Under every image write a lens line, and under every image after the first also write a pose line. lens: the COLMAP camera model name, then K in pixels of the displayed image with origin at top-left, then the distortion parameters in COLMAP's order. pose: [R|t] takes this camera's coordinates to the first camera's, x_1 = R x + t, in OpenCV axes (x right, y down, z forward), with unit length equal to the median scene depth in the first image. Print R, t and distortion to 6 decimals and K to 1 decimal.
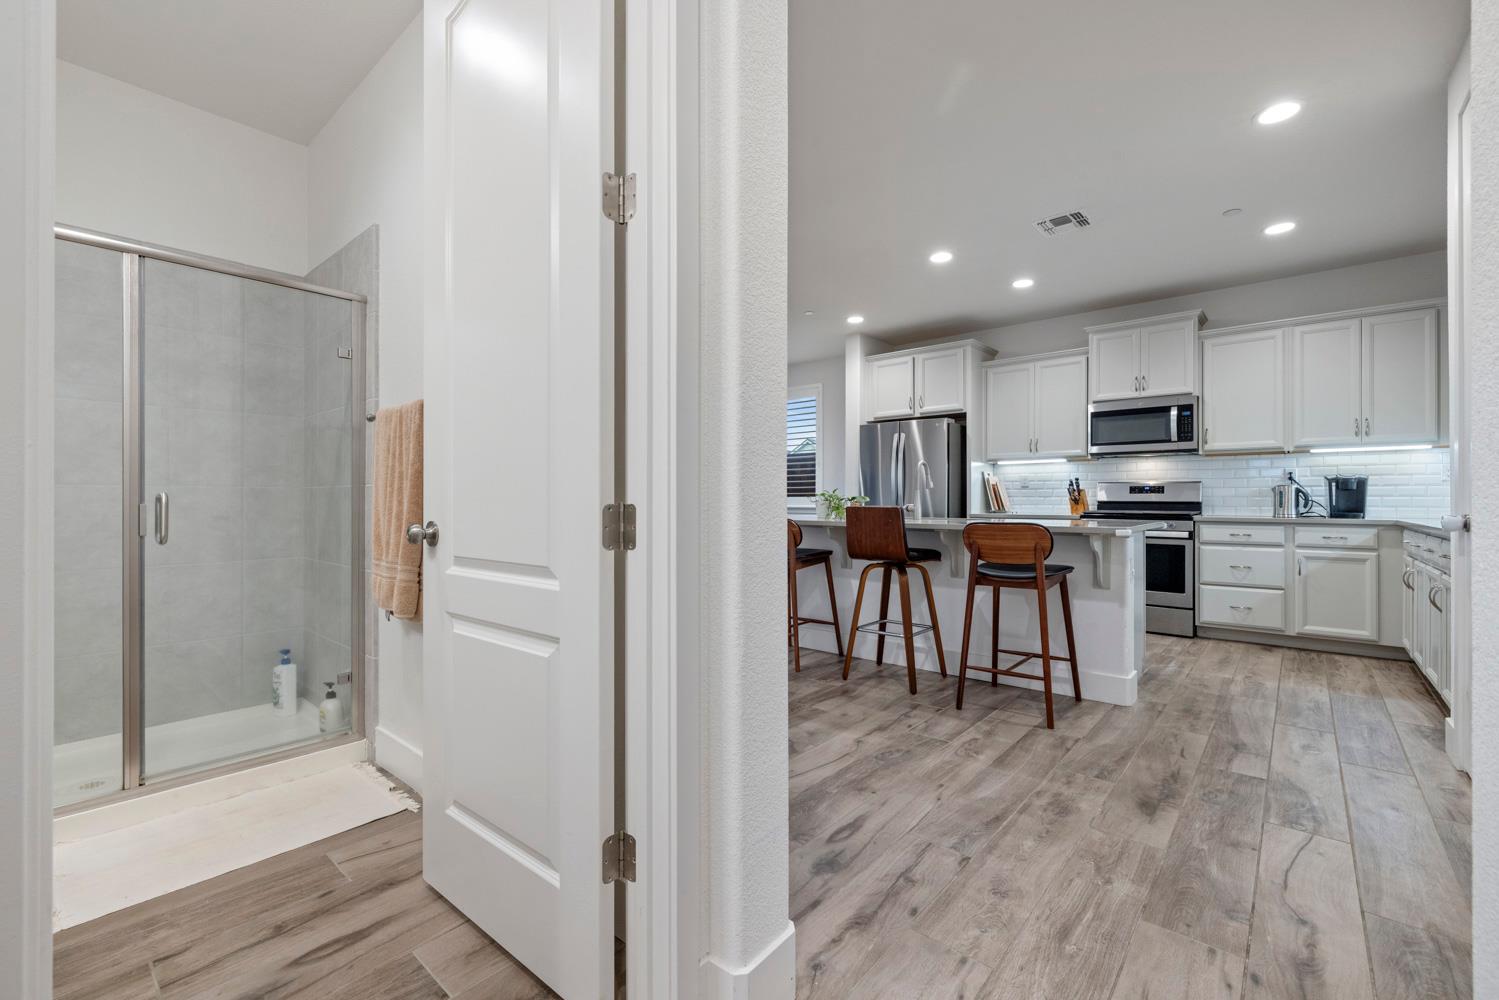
lens RADIAL K [[631.8, 0, 744.5], [0, 631.8, 501.1], [0, 0, 1]] dist [-0.002230, -0.000315]
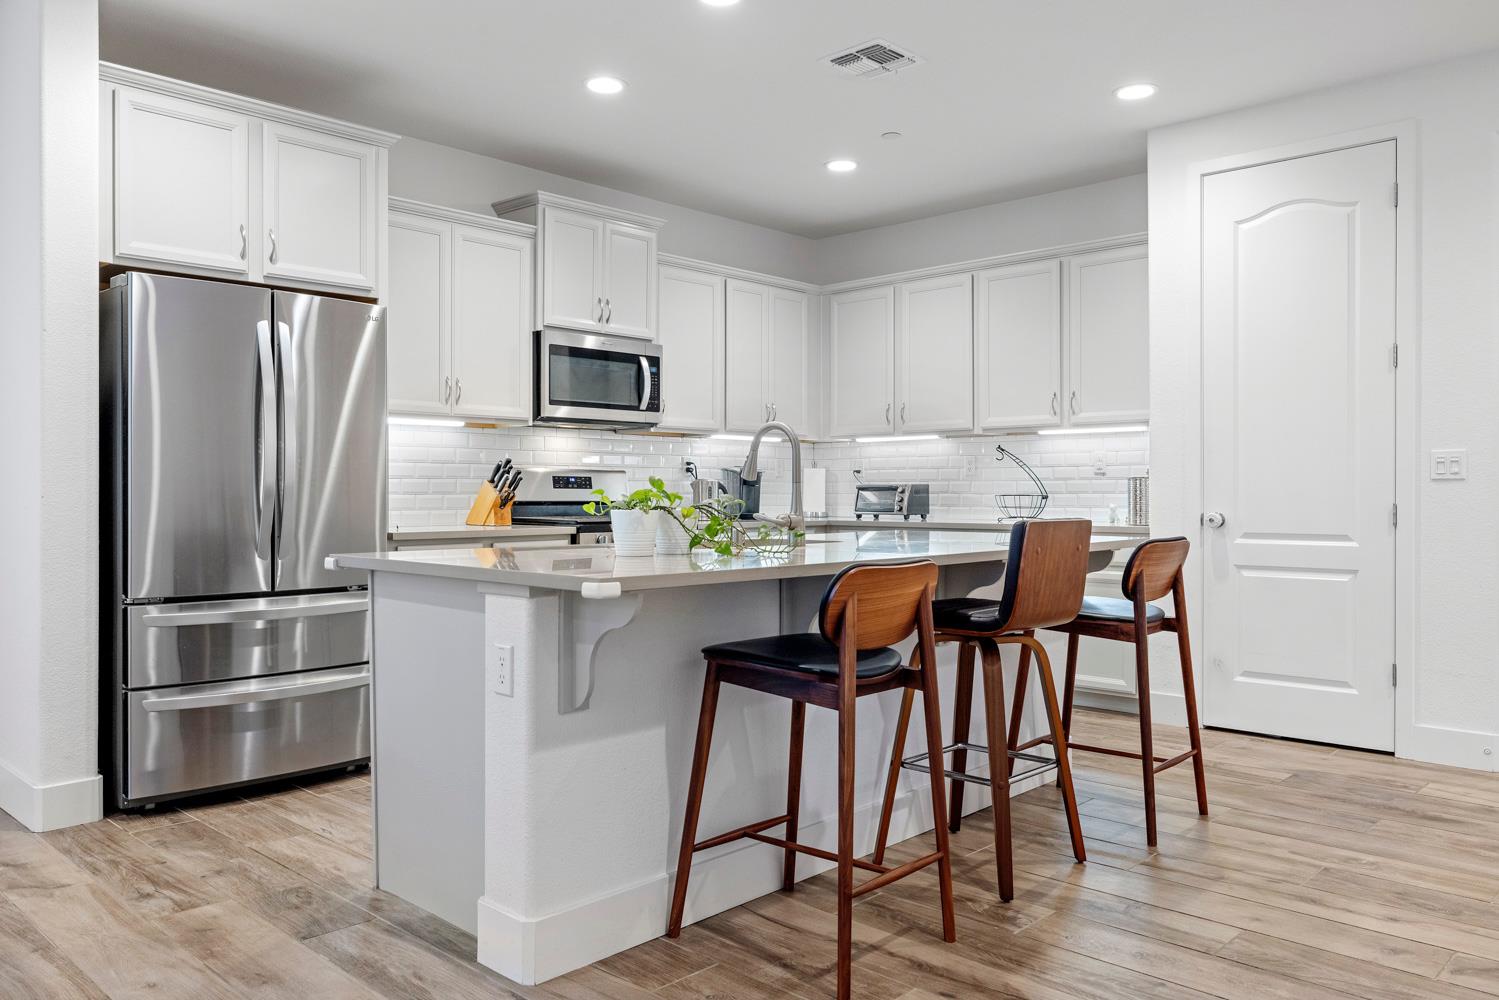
lens RADIAL K [[1119.1, 0, 749.5], [0, 1119.1, 500.0], [0, 0, 1]] dist [0.005270, 0.001571]
pose [[0.043263, -0.009493, 0.999019, -0.750619], [0.004531, 0.999946, 0.009305, -0.017363], [-0.999053, 0.004124, 0.043304, 1.322453]]
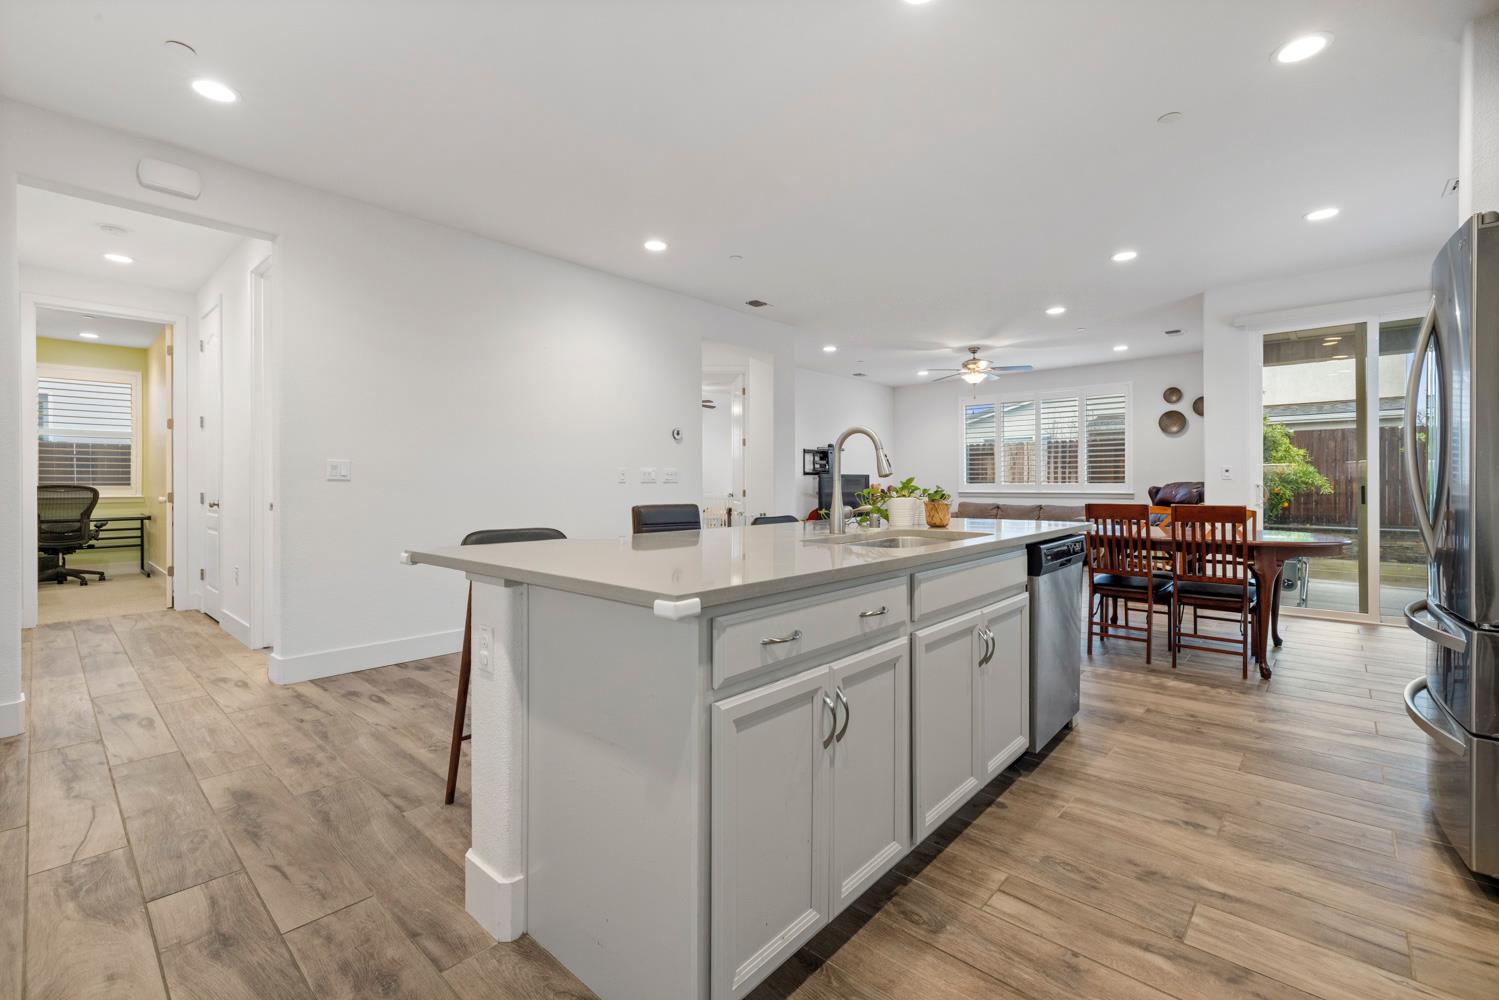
lens RADIAL K [[647.4, 0, 762.7], [0, 647.4, 486.7], [0, 0, 1]] dist [0.000278, -0.005052]
pose [[-0.005215, -0.004125, -0.999978, 1.131564], [-0.001601, 0.999990, -0.004117, -0.012422], [0.999985, 0.001580, -0.005222, 1.240721]]
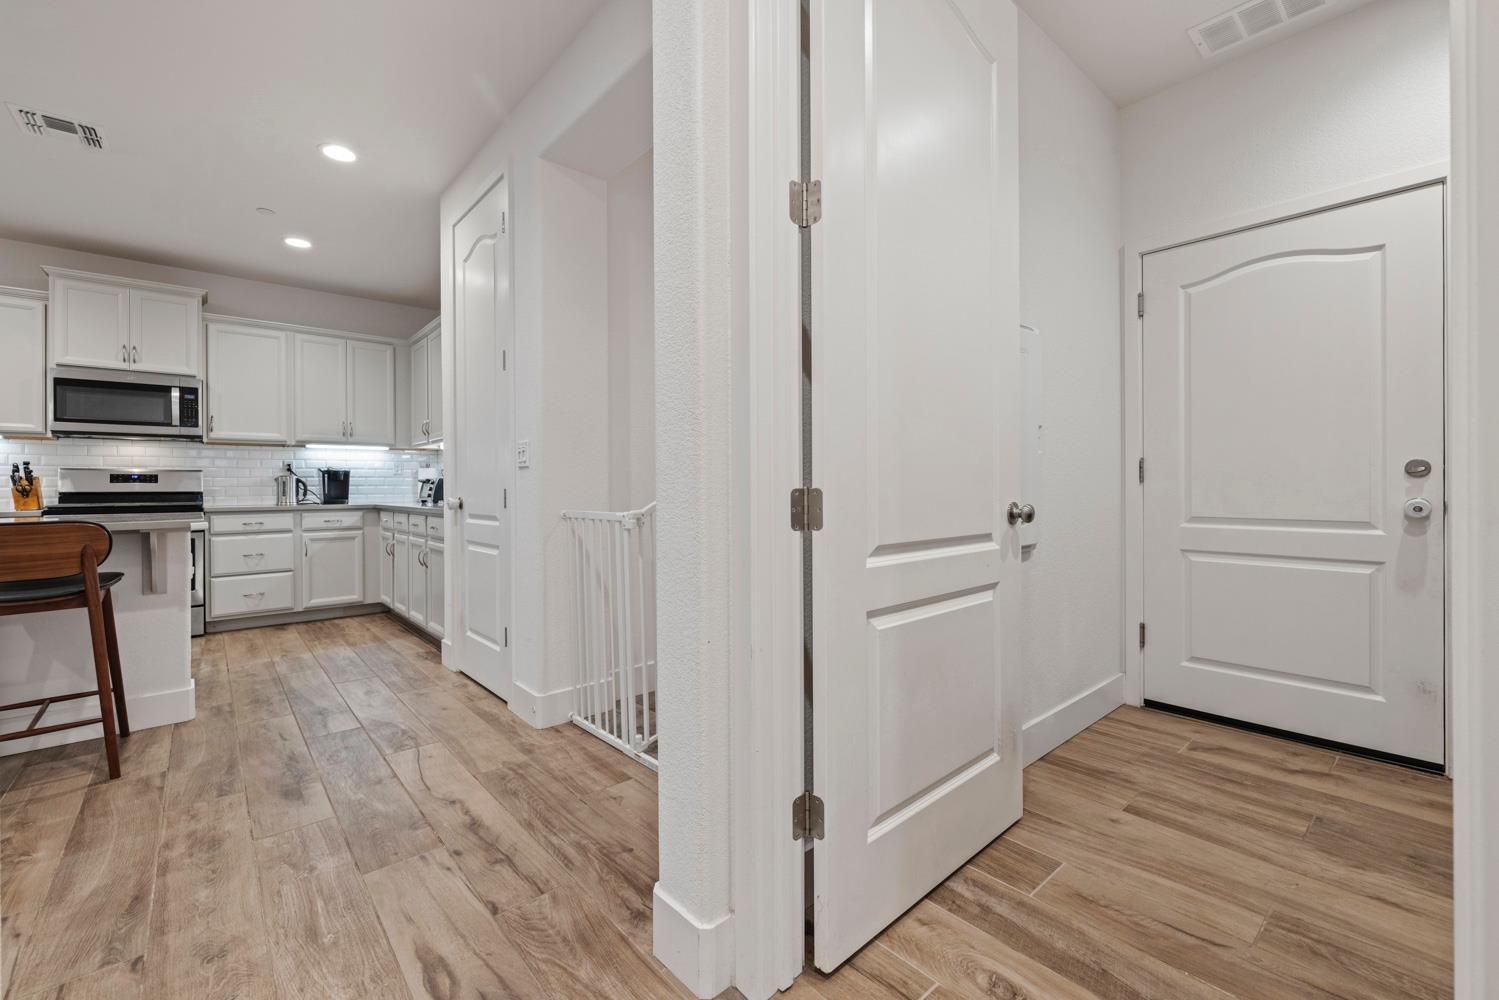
lens RADIAL K [[627.9, 0, 749.3], [0, 627.9, 490.2], [0, 0, 1]] dist [0.000126, -0.000536]
pose [[0.132761, -0.007177, 0.991122, -0.169102], [0.009399, 0.999938, 0.005981, 0.001108], [-0.991104, 0.008521, 0.132820, 0.093365]]
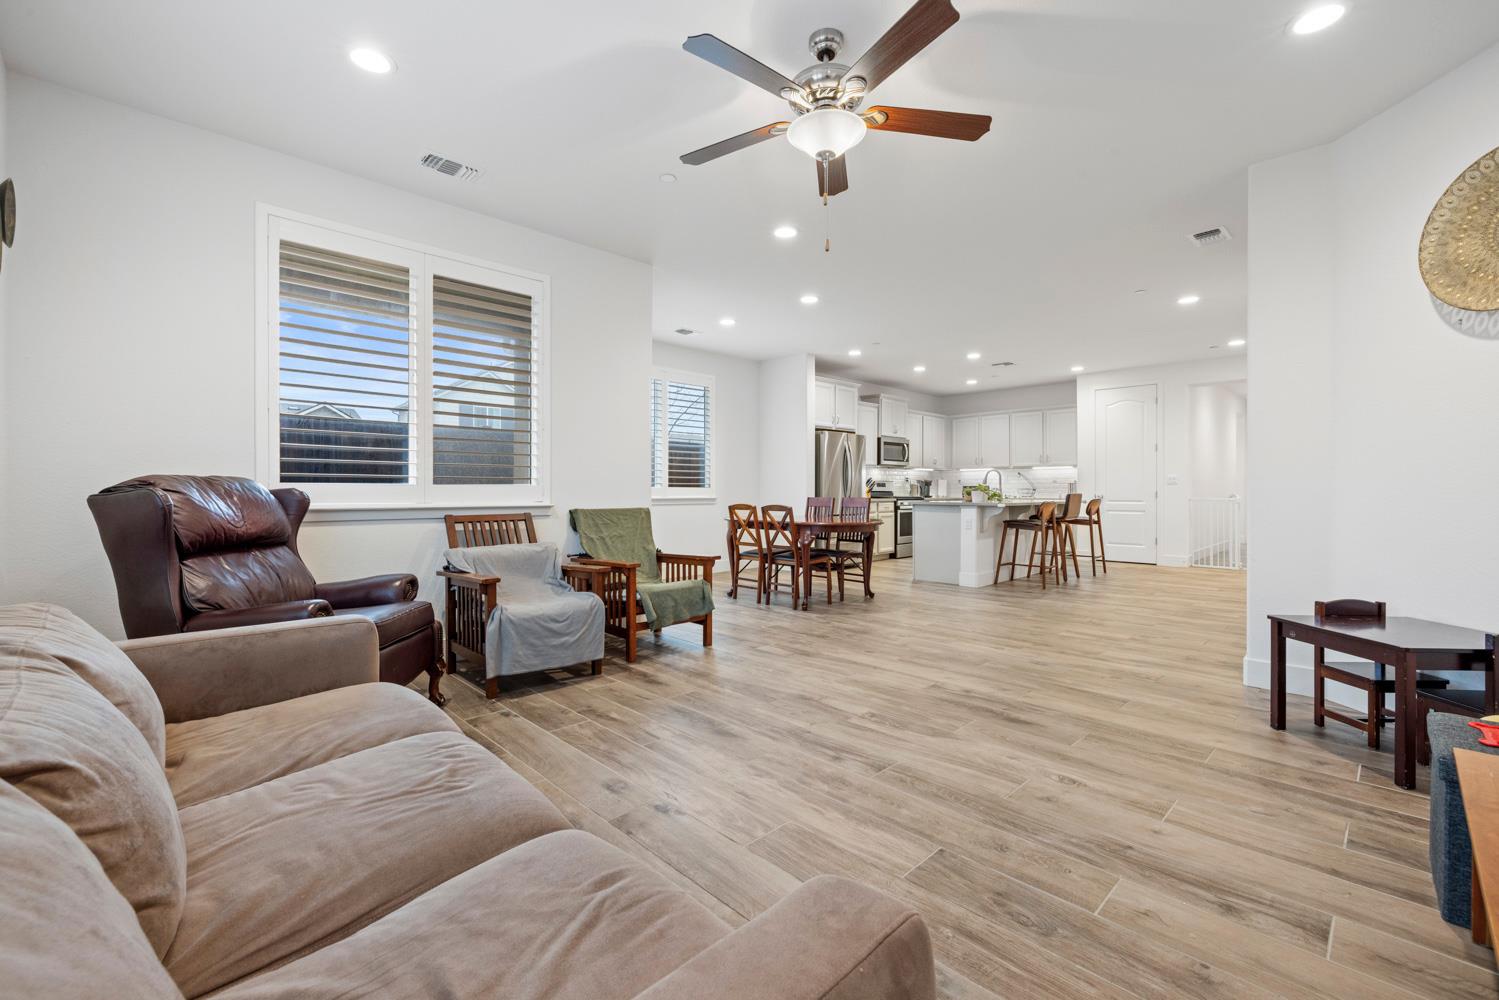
lens RADIAL K [[627.9, 0, 749.3], [0, 627.9, 490.2], [0, 0, 1]] dist [0.000126, -0.000536]
pose [[0.090160, -0.000708, 0.995927, -2.135340], [0.004918, 0.999988, 0.000266, -0.007903], [-0.995915, 0.004874, 0.090163, 2.067124]]
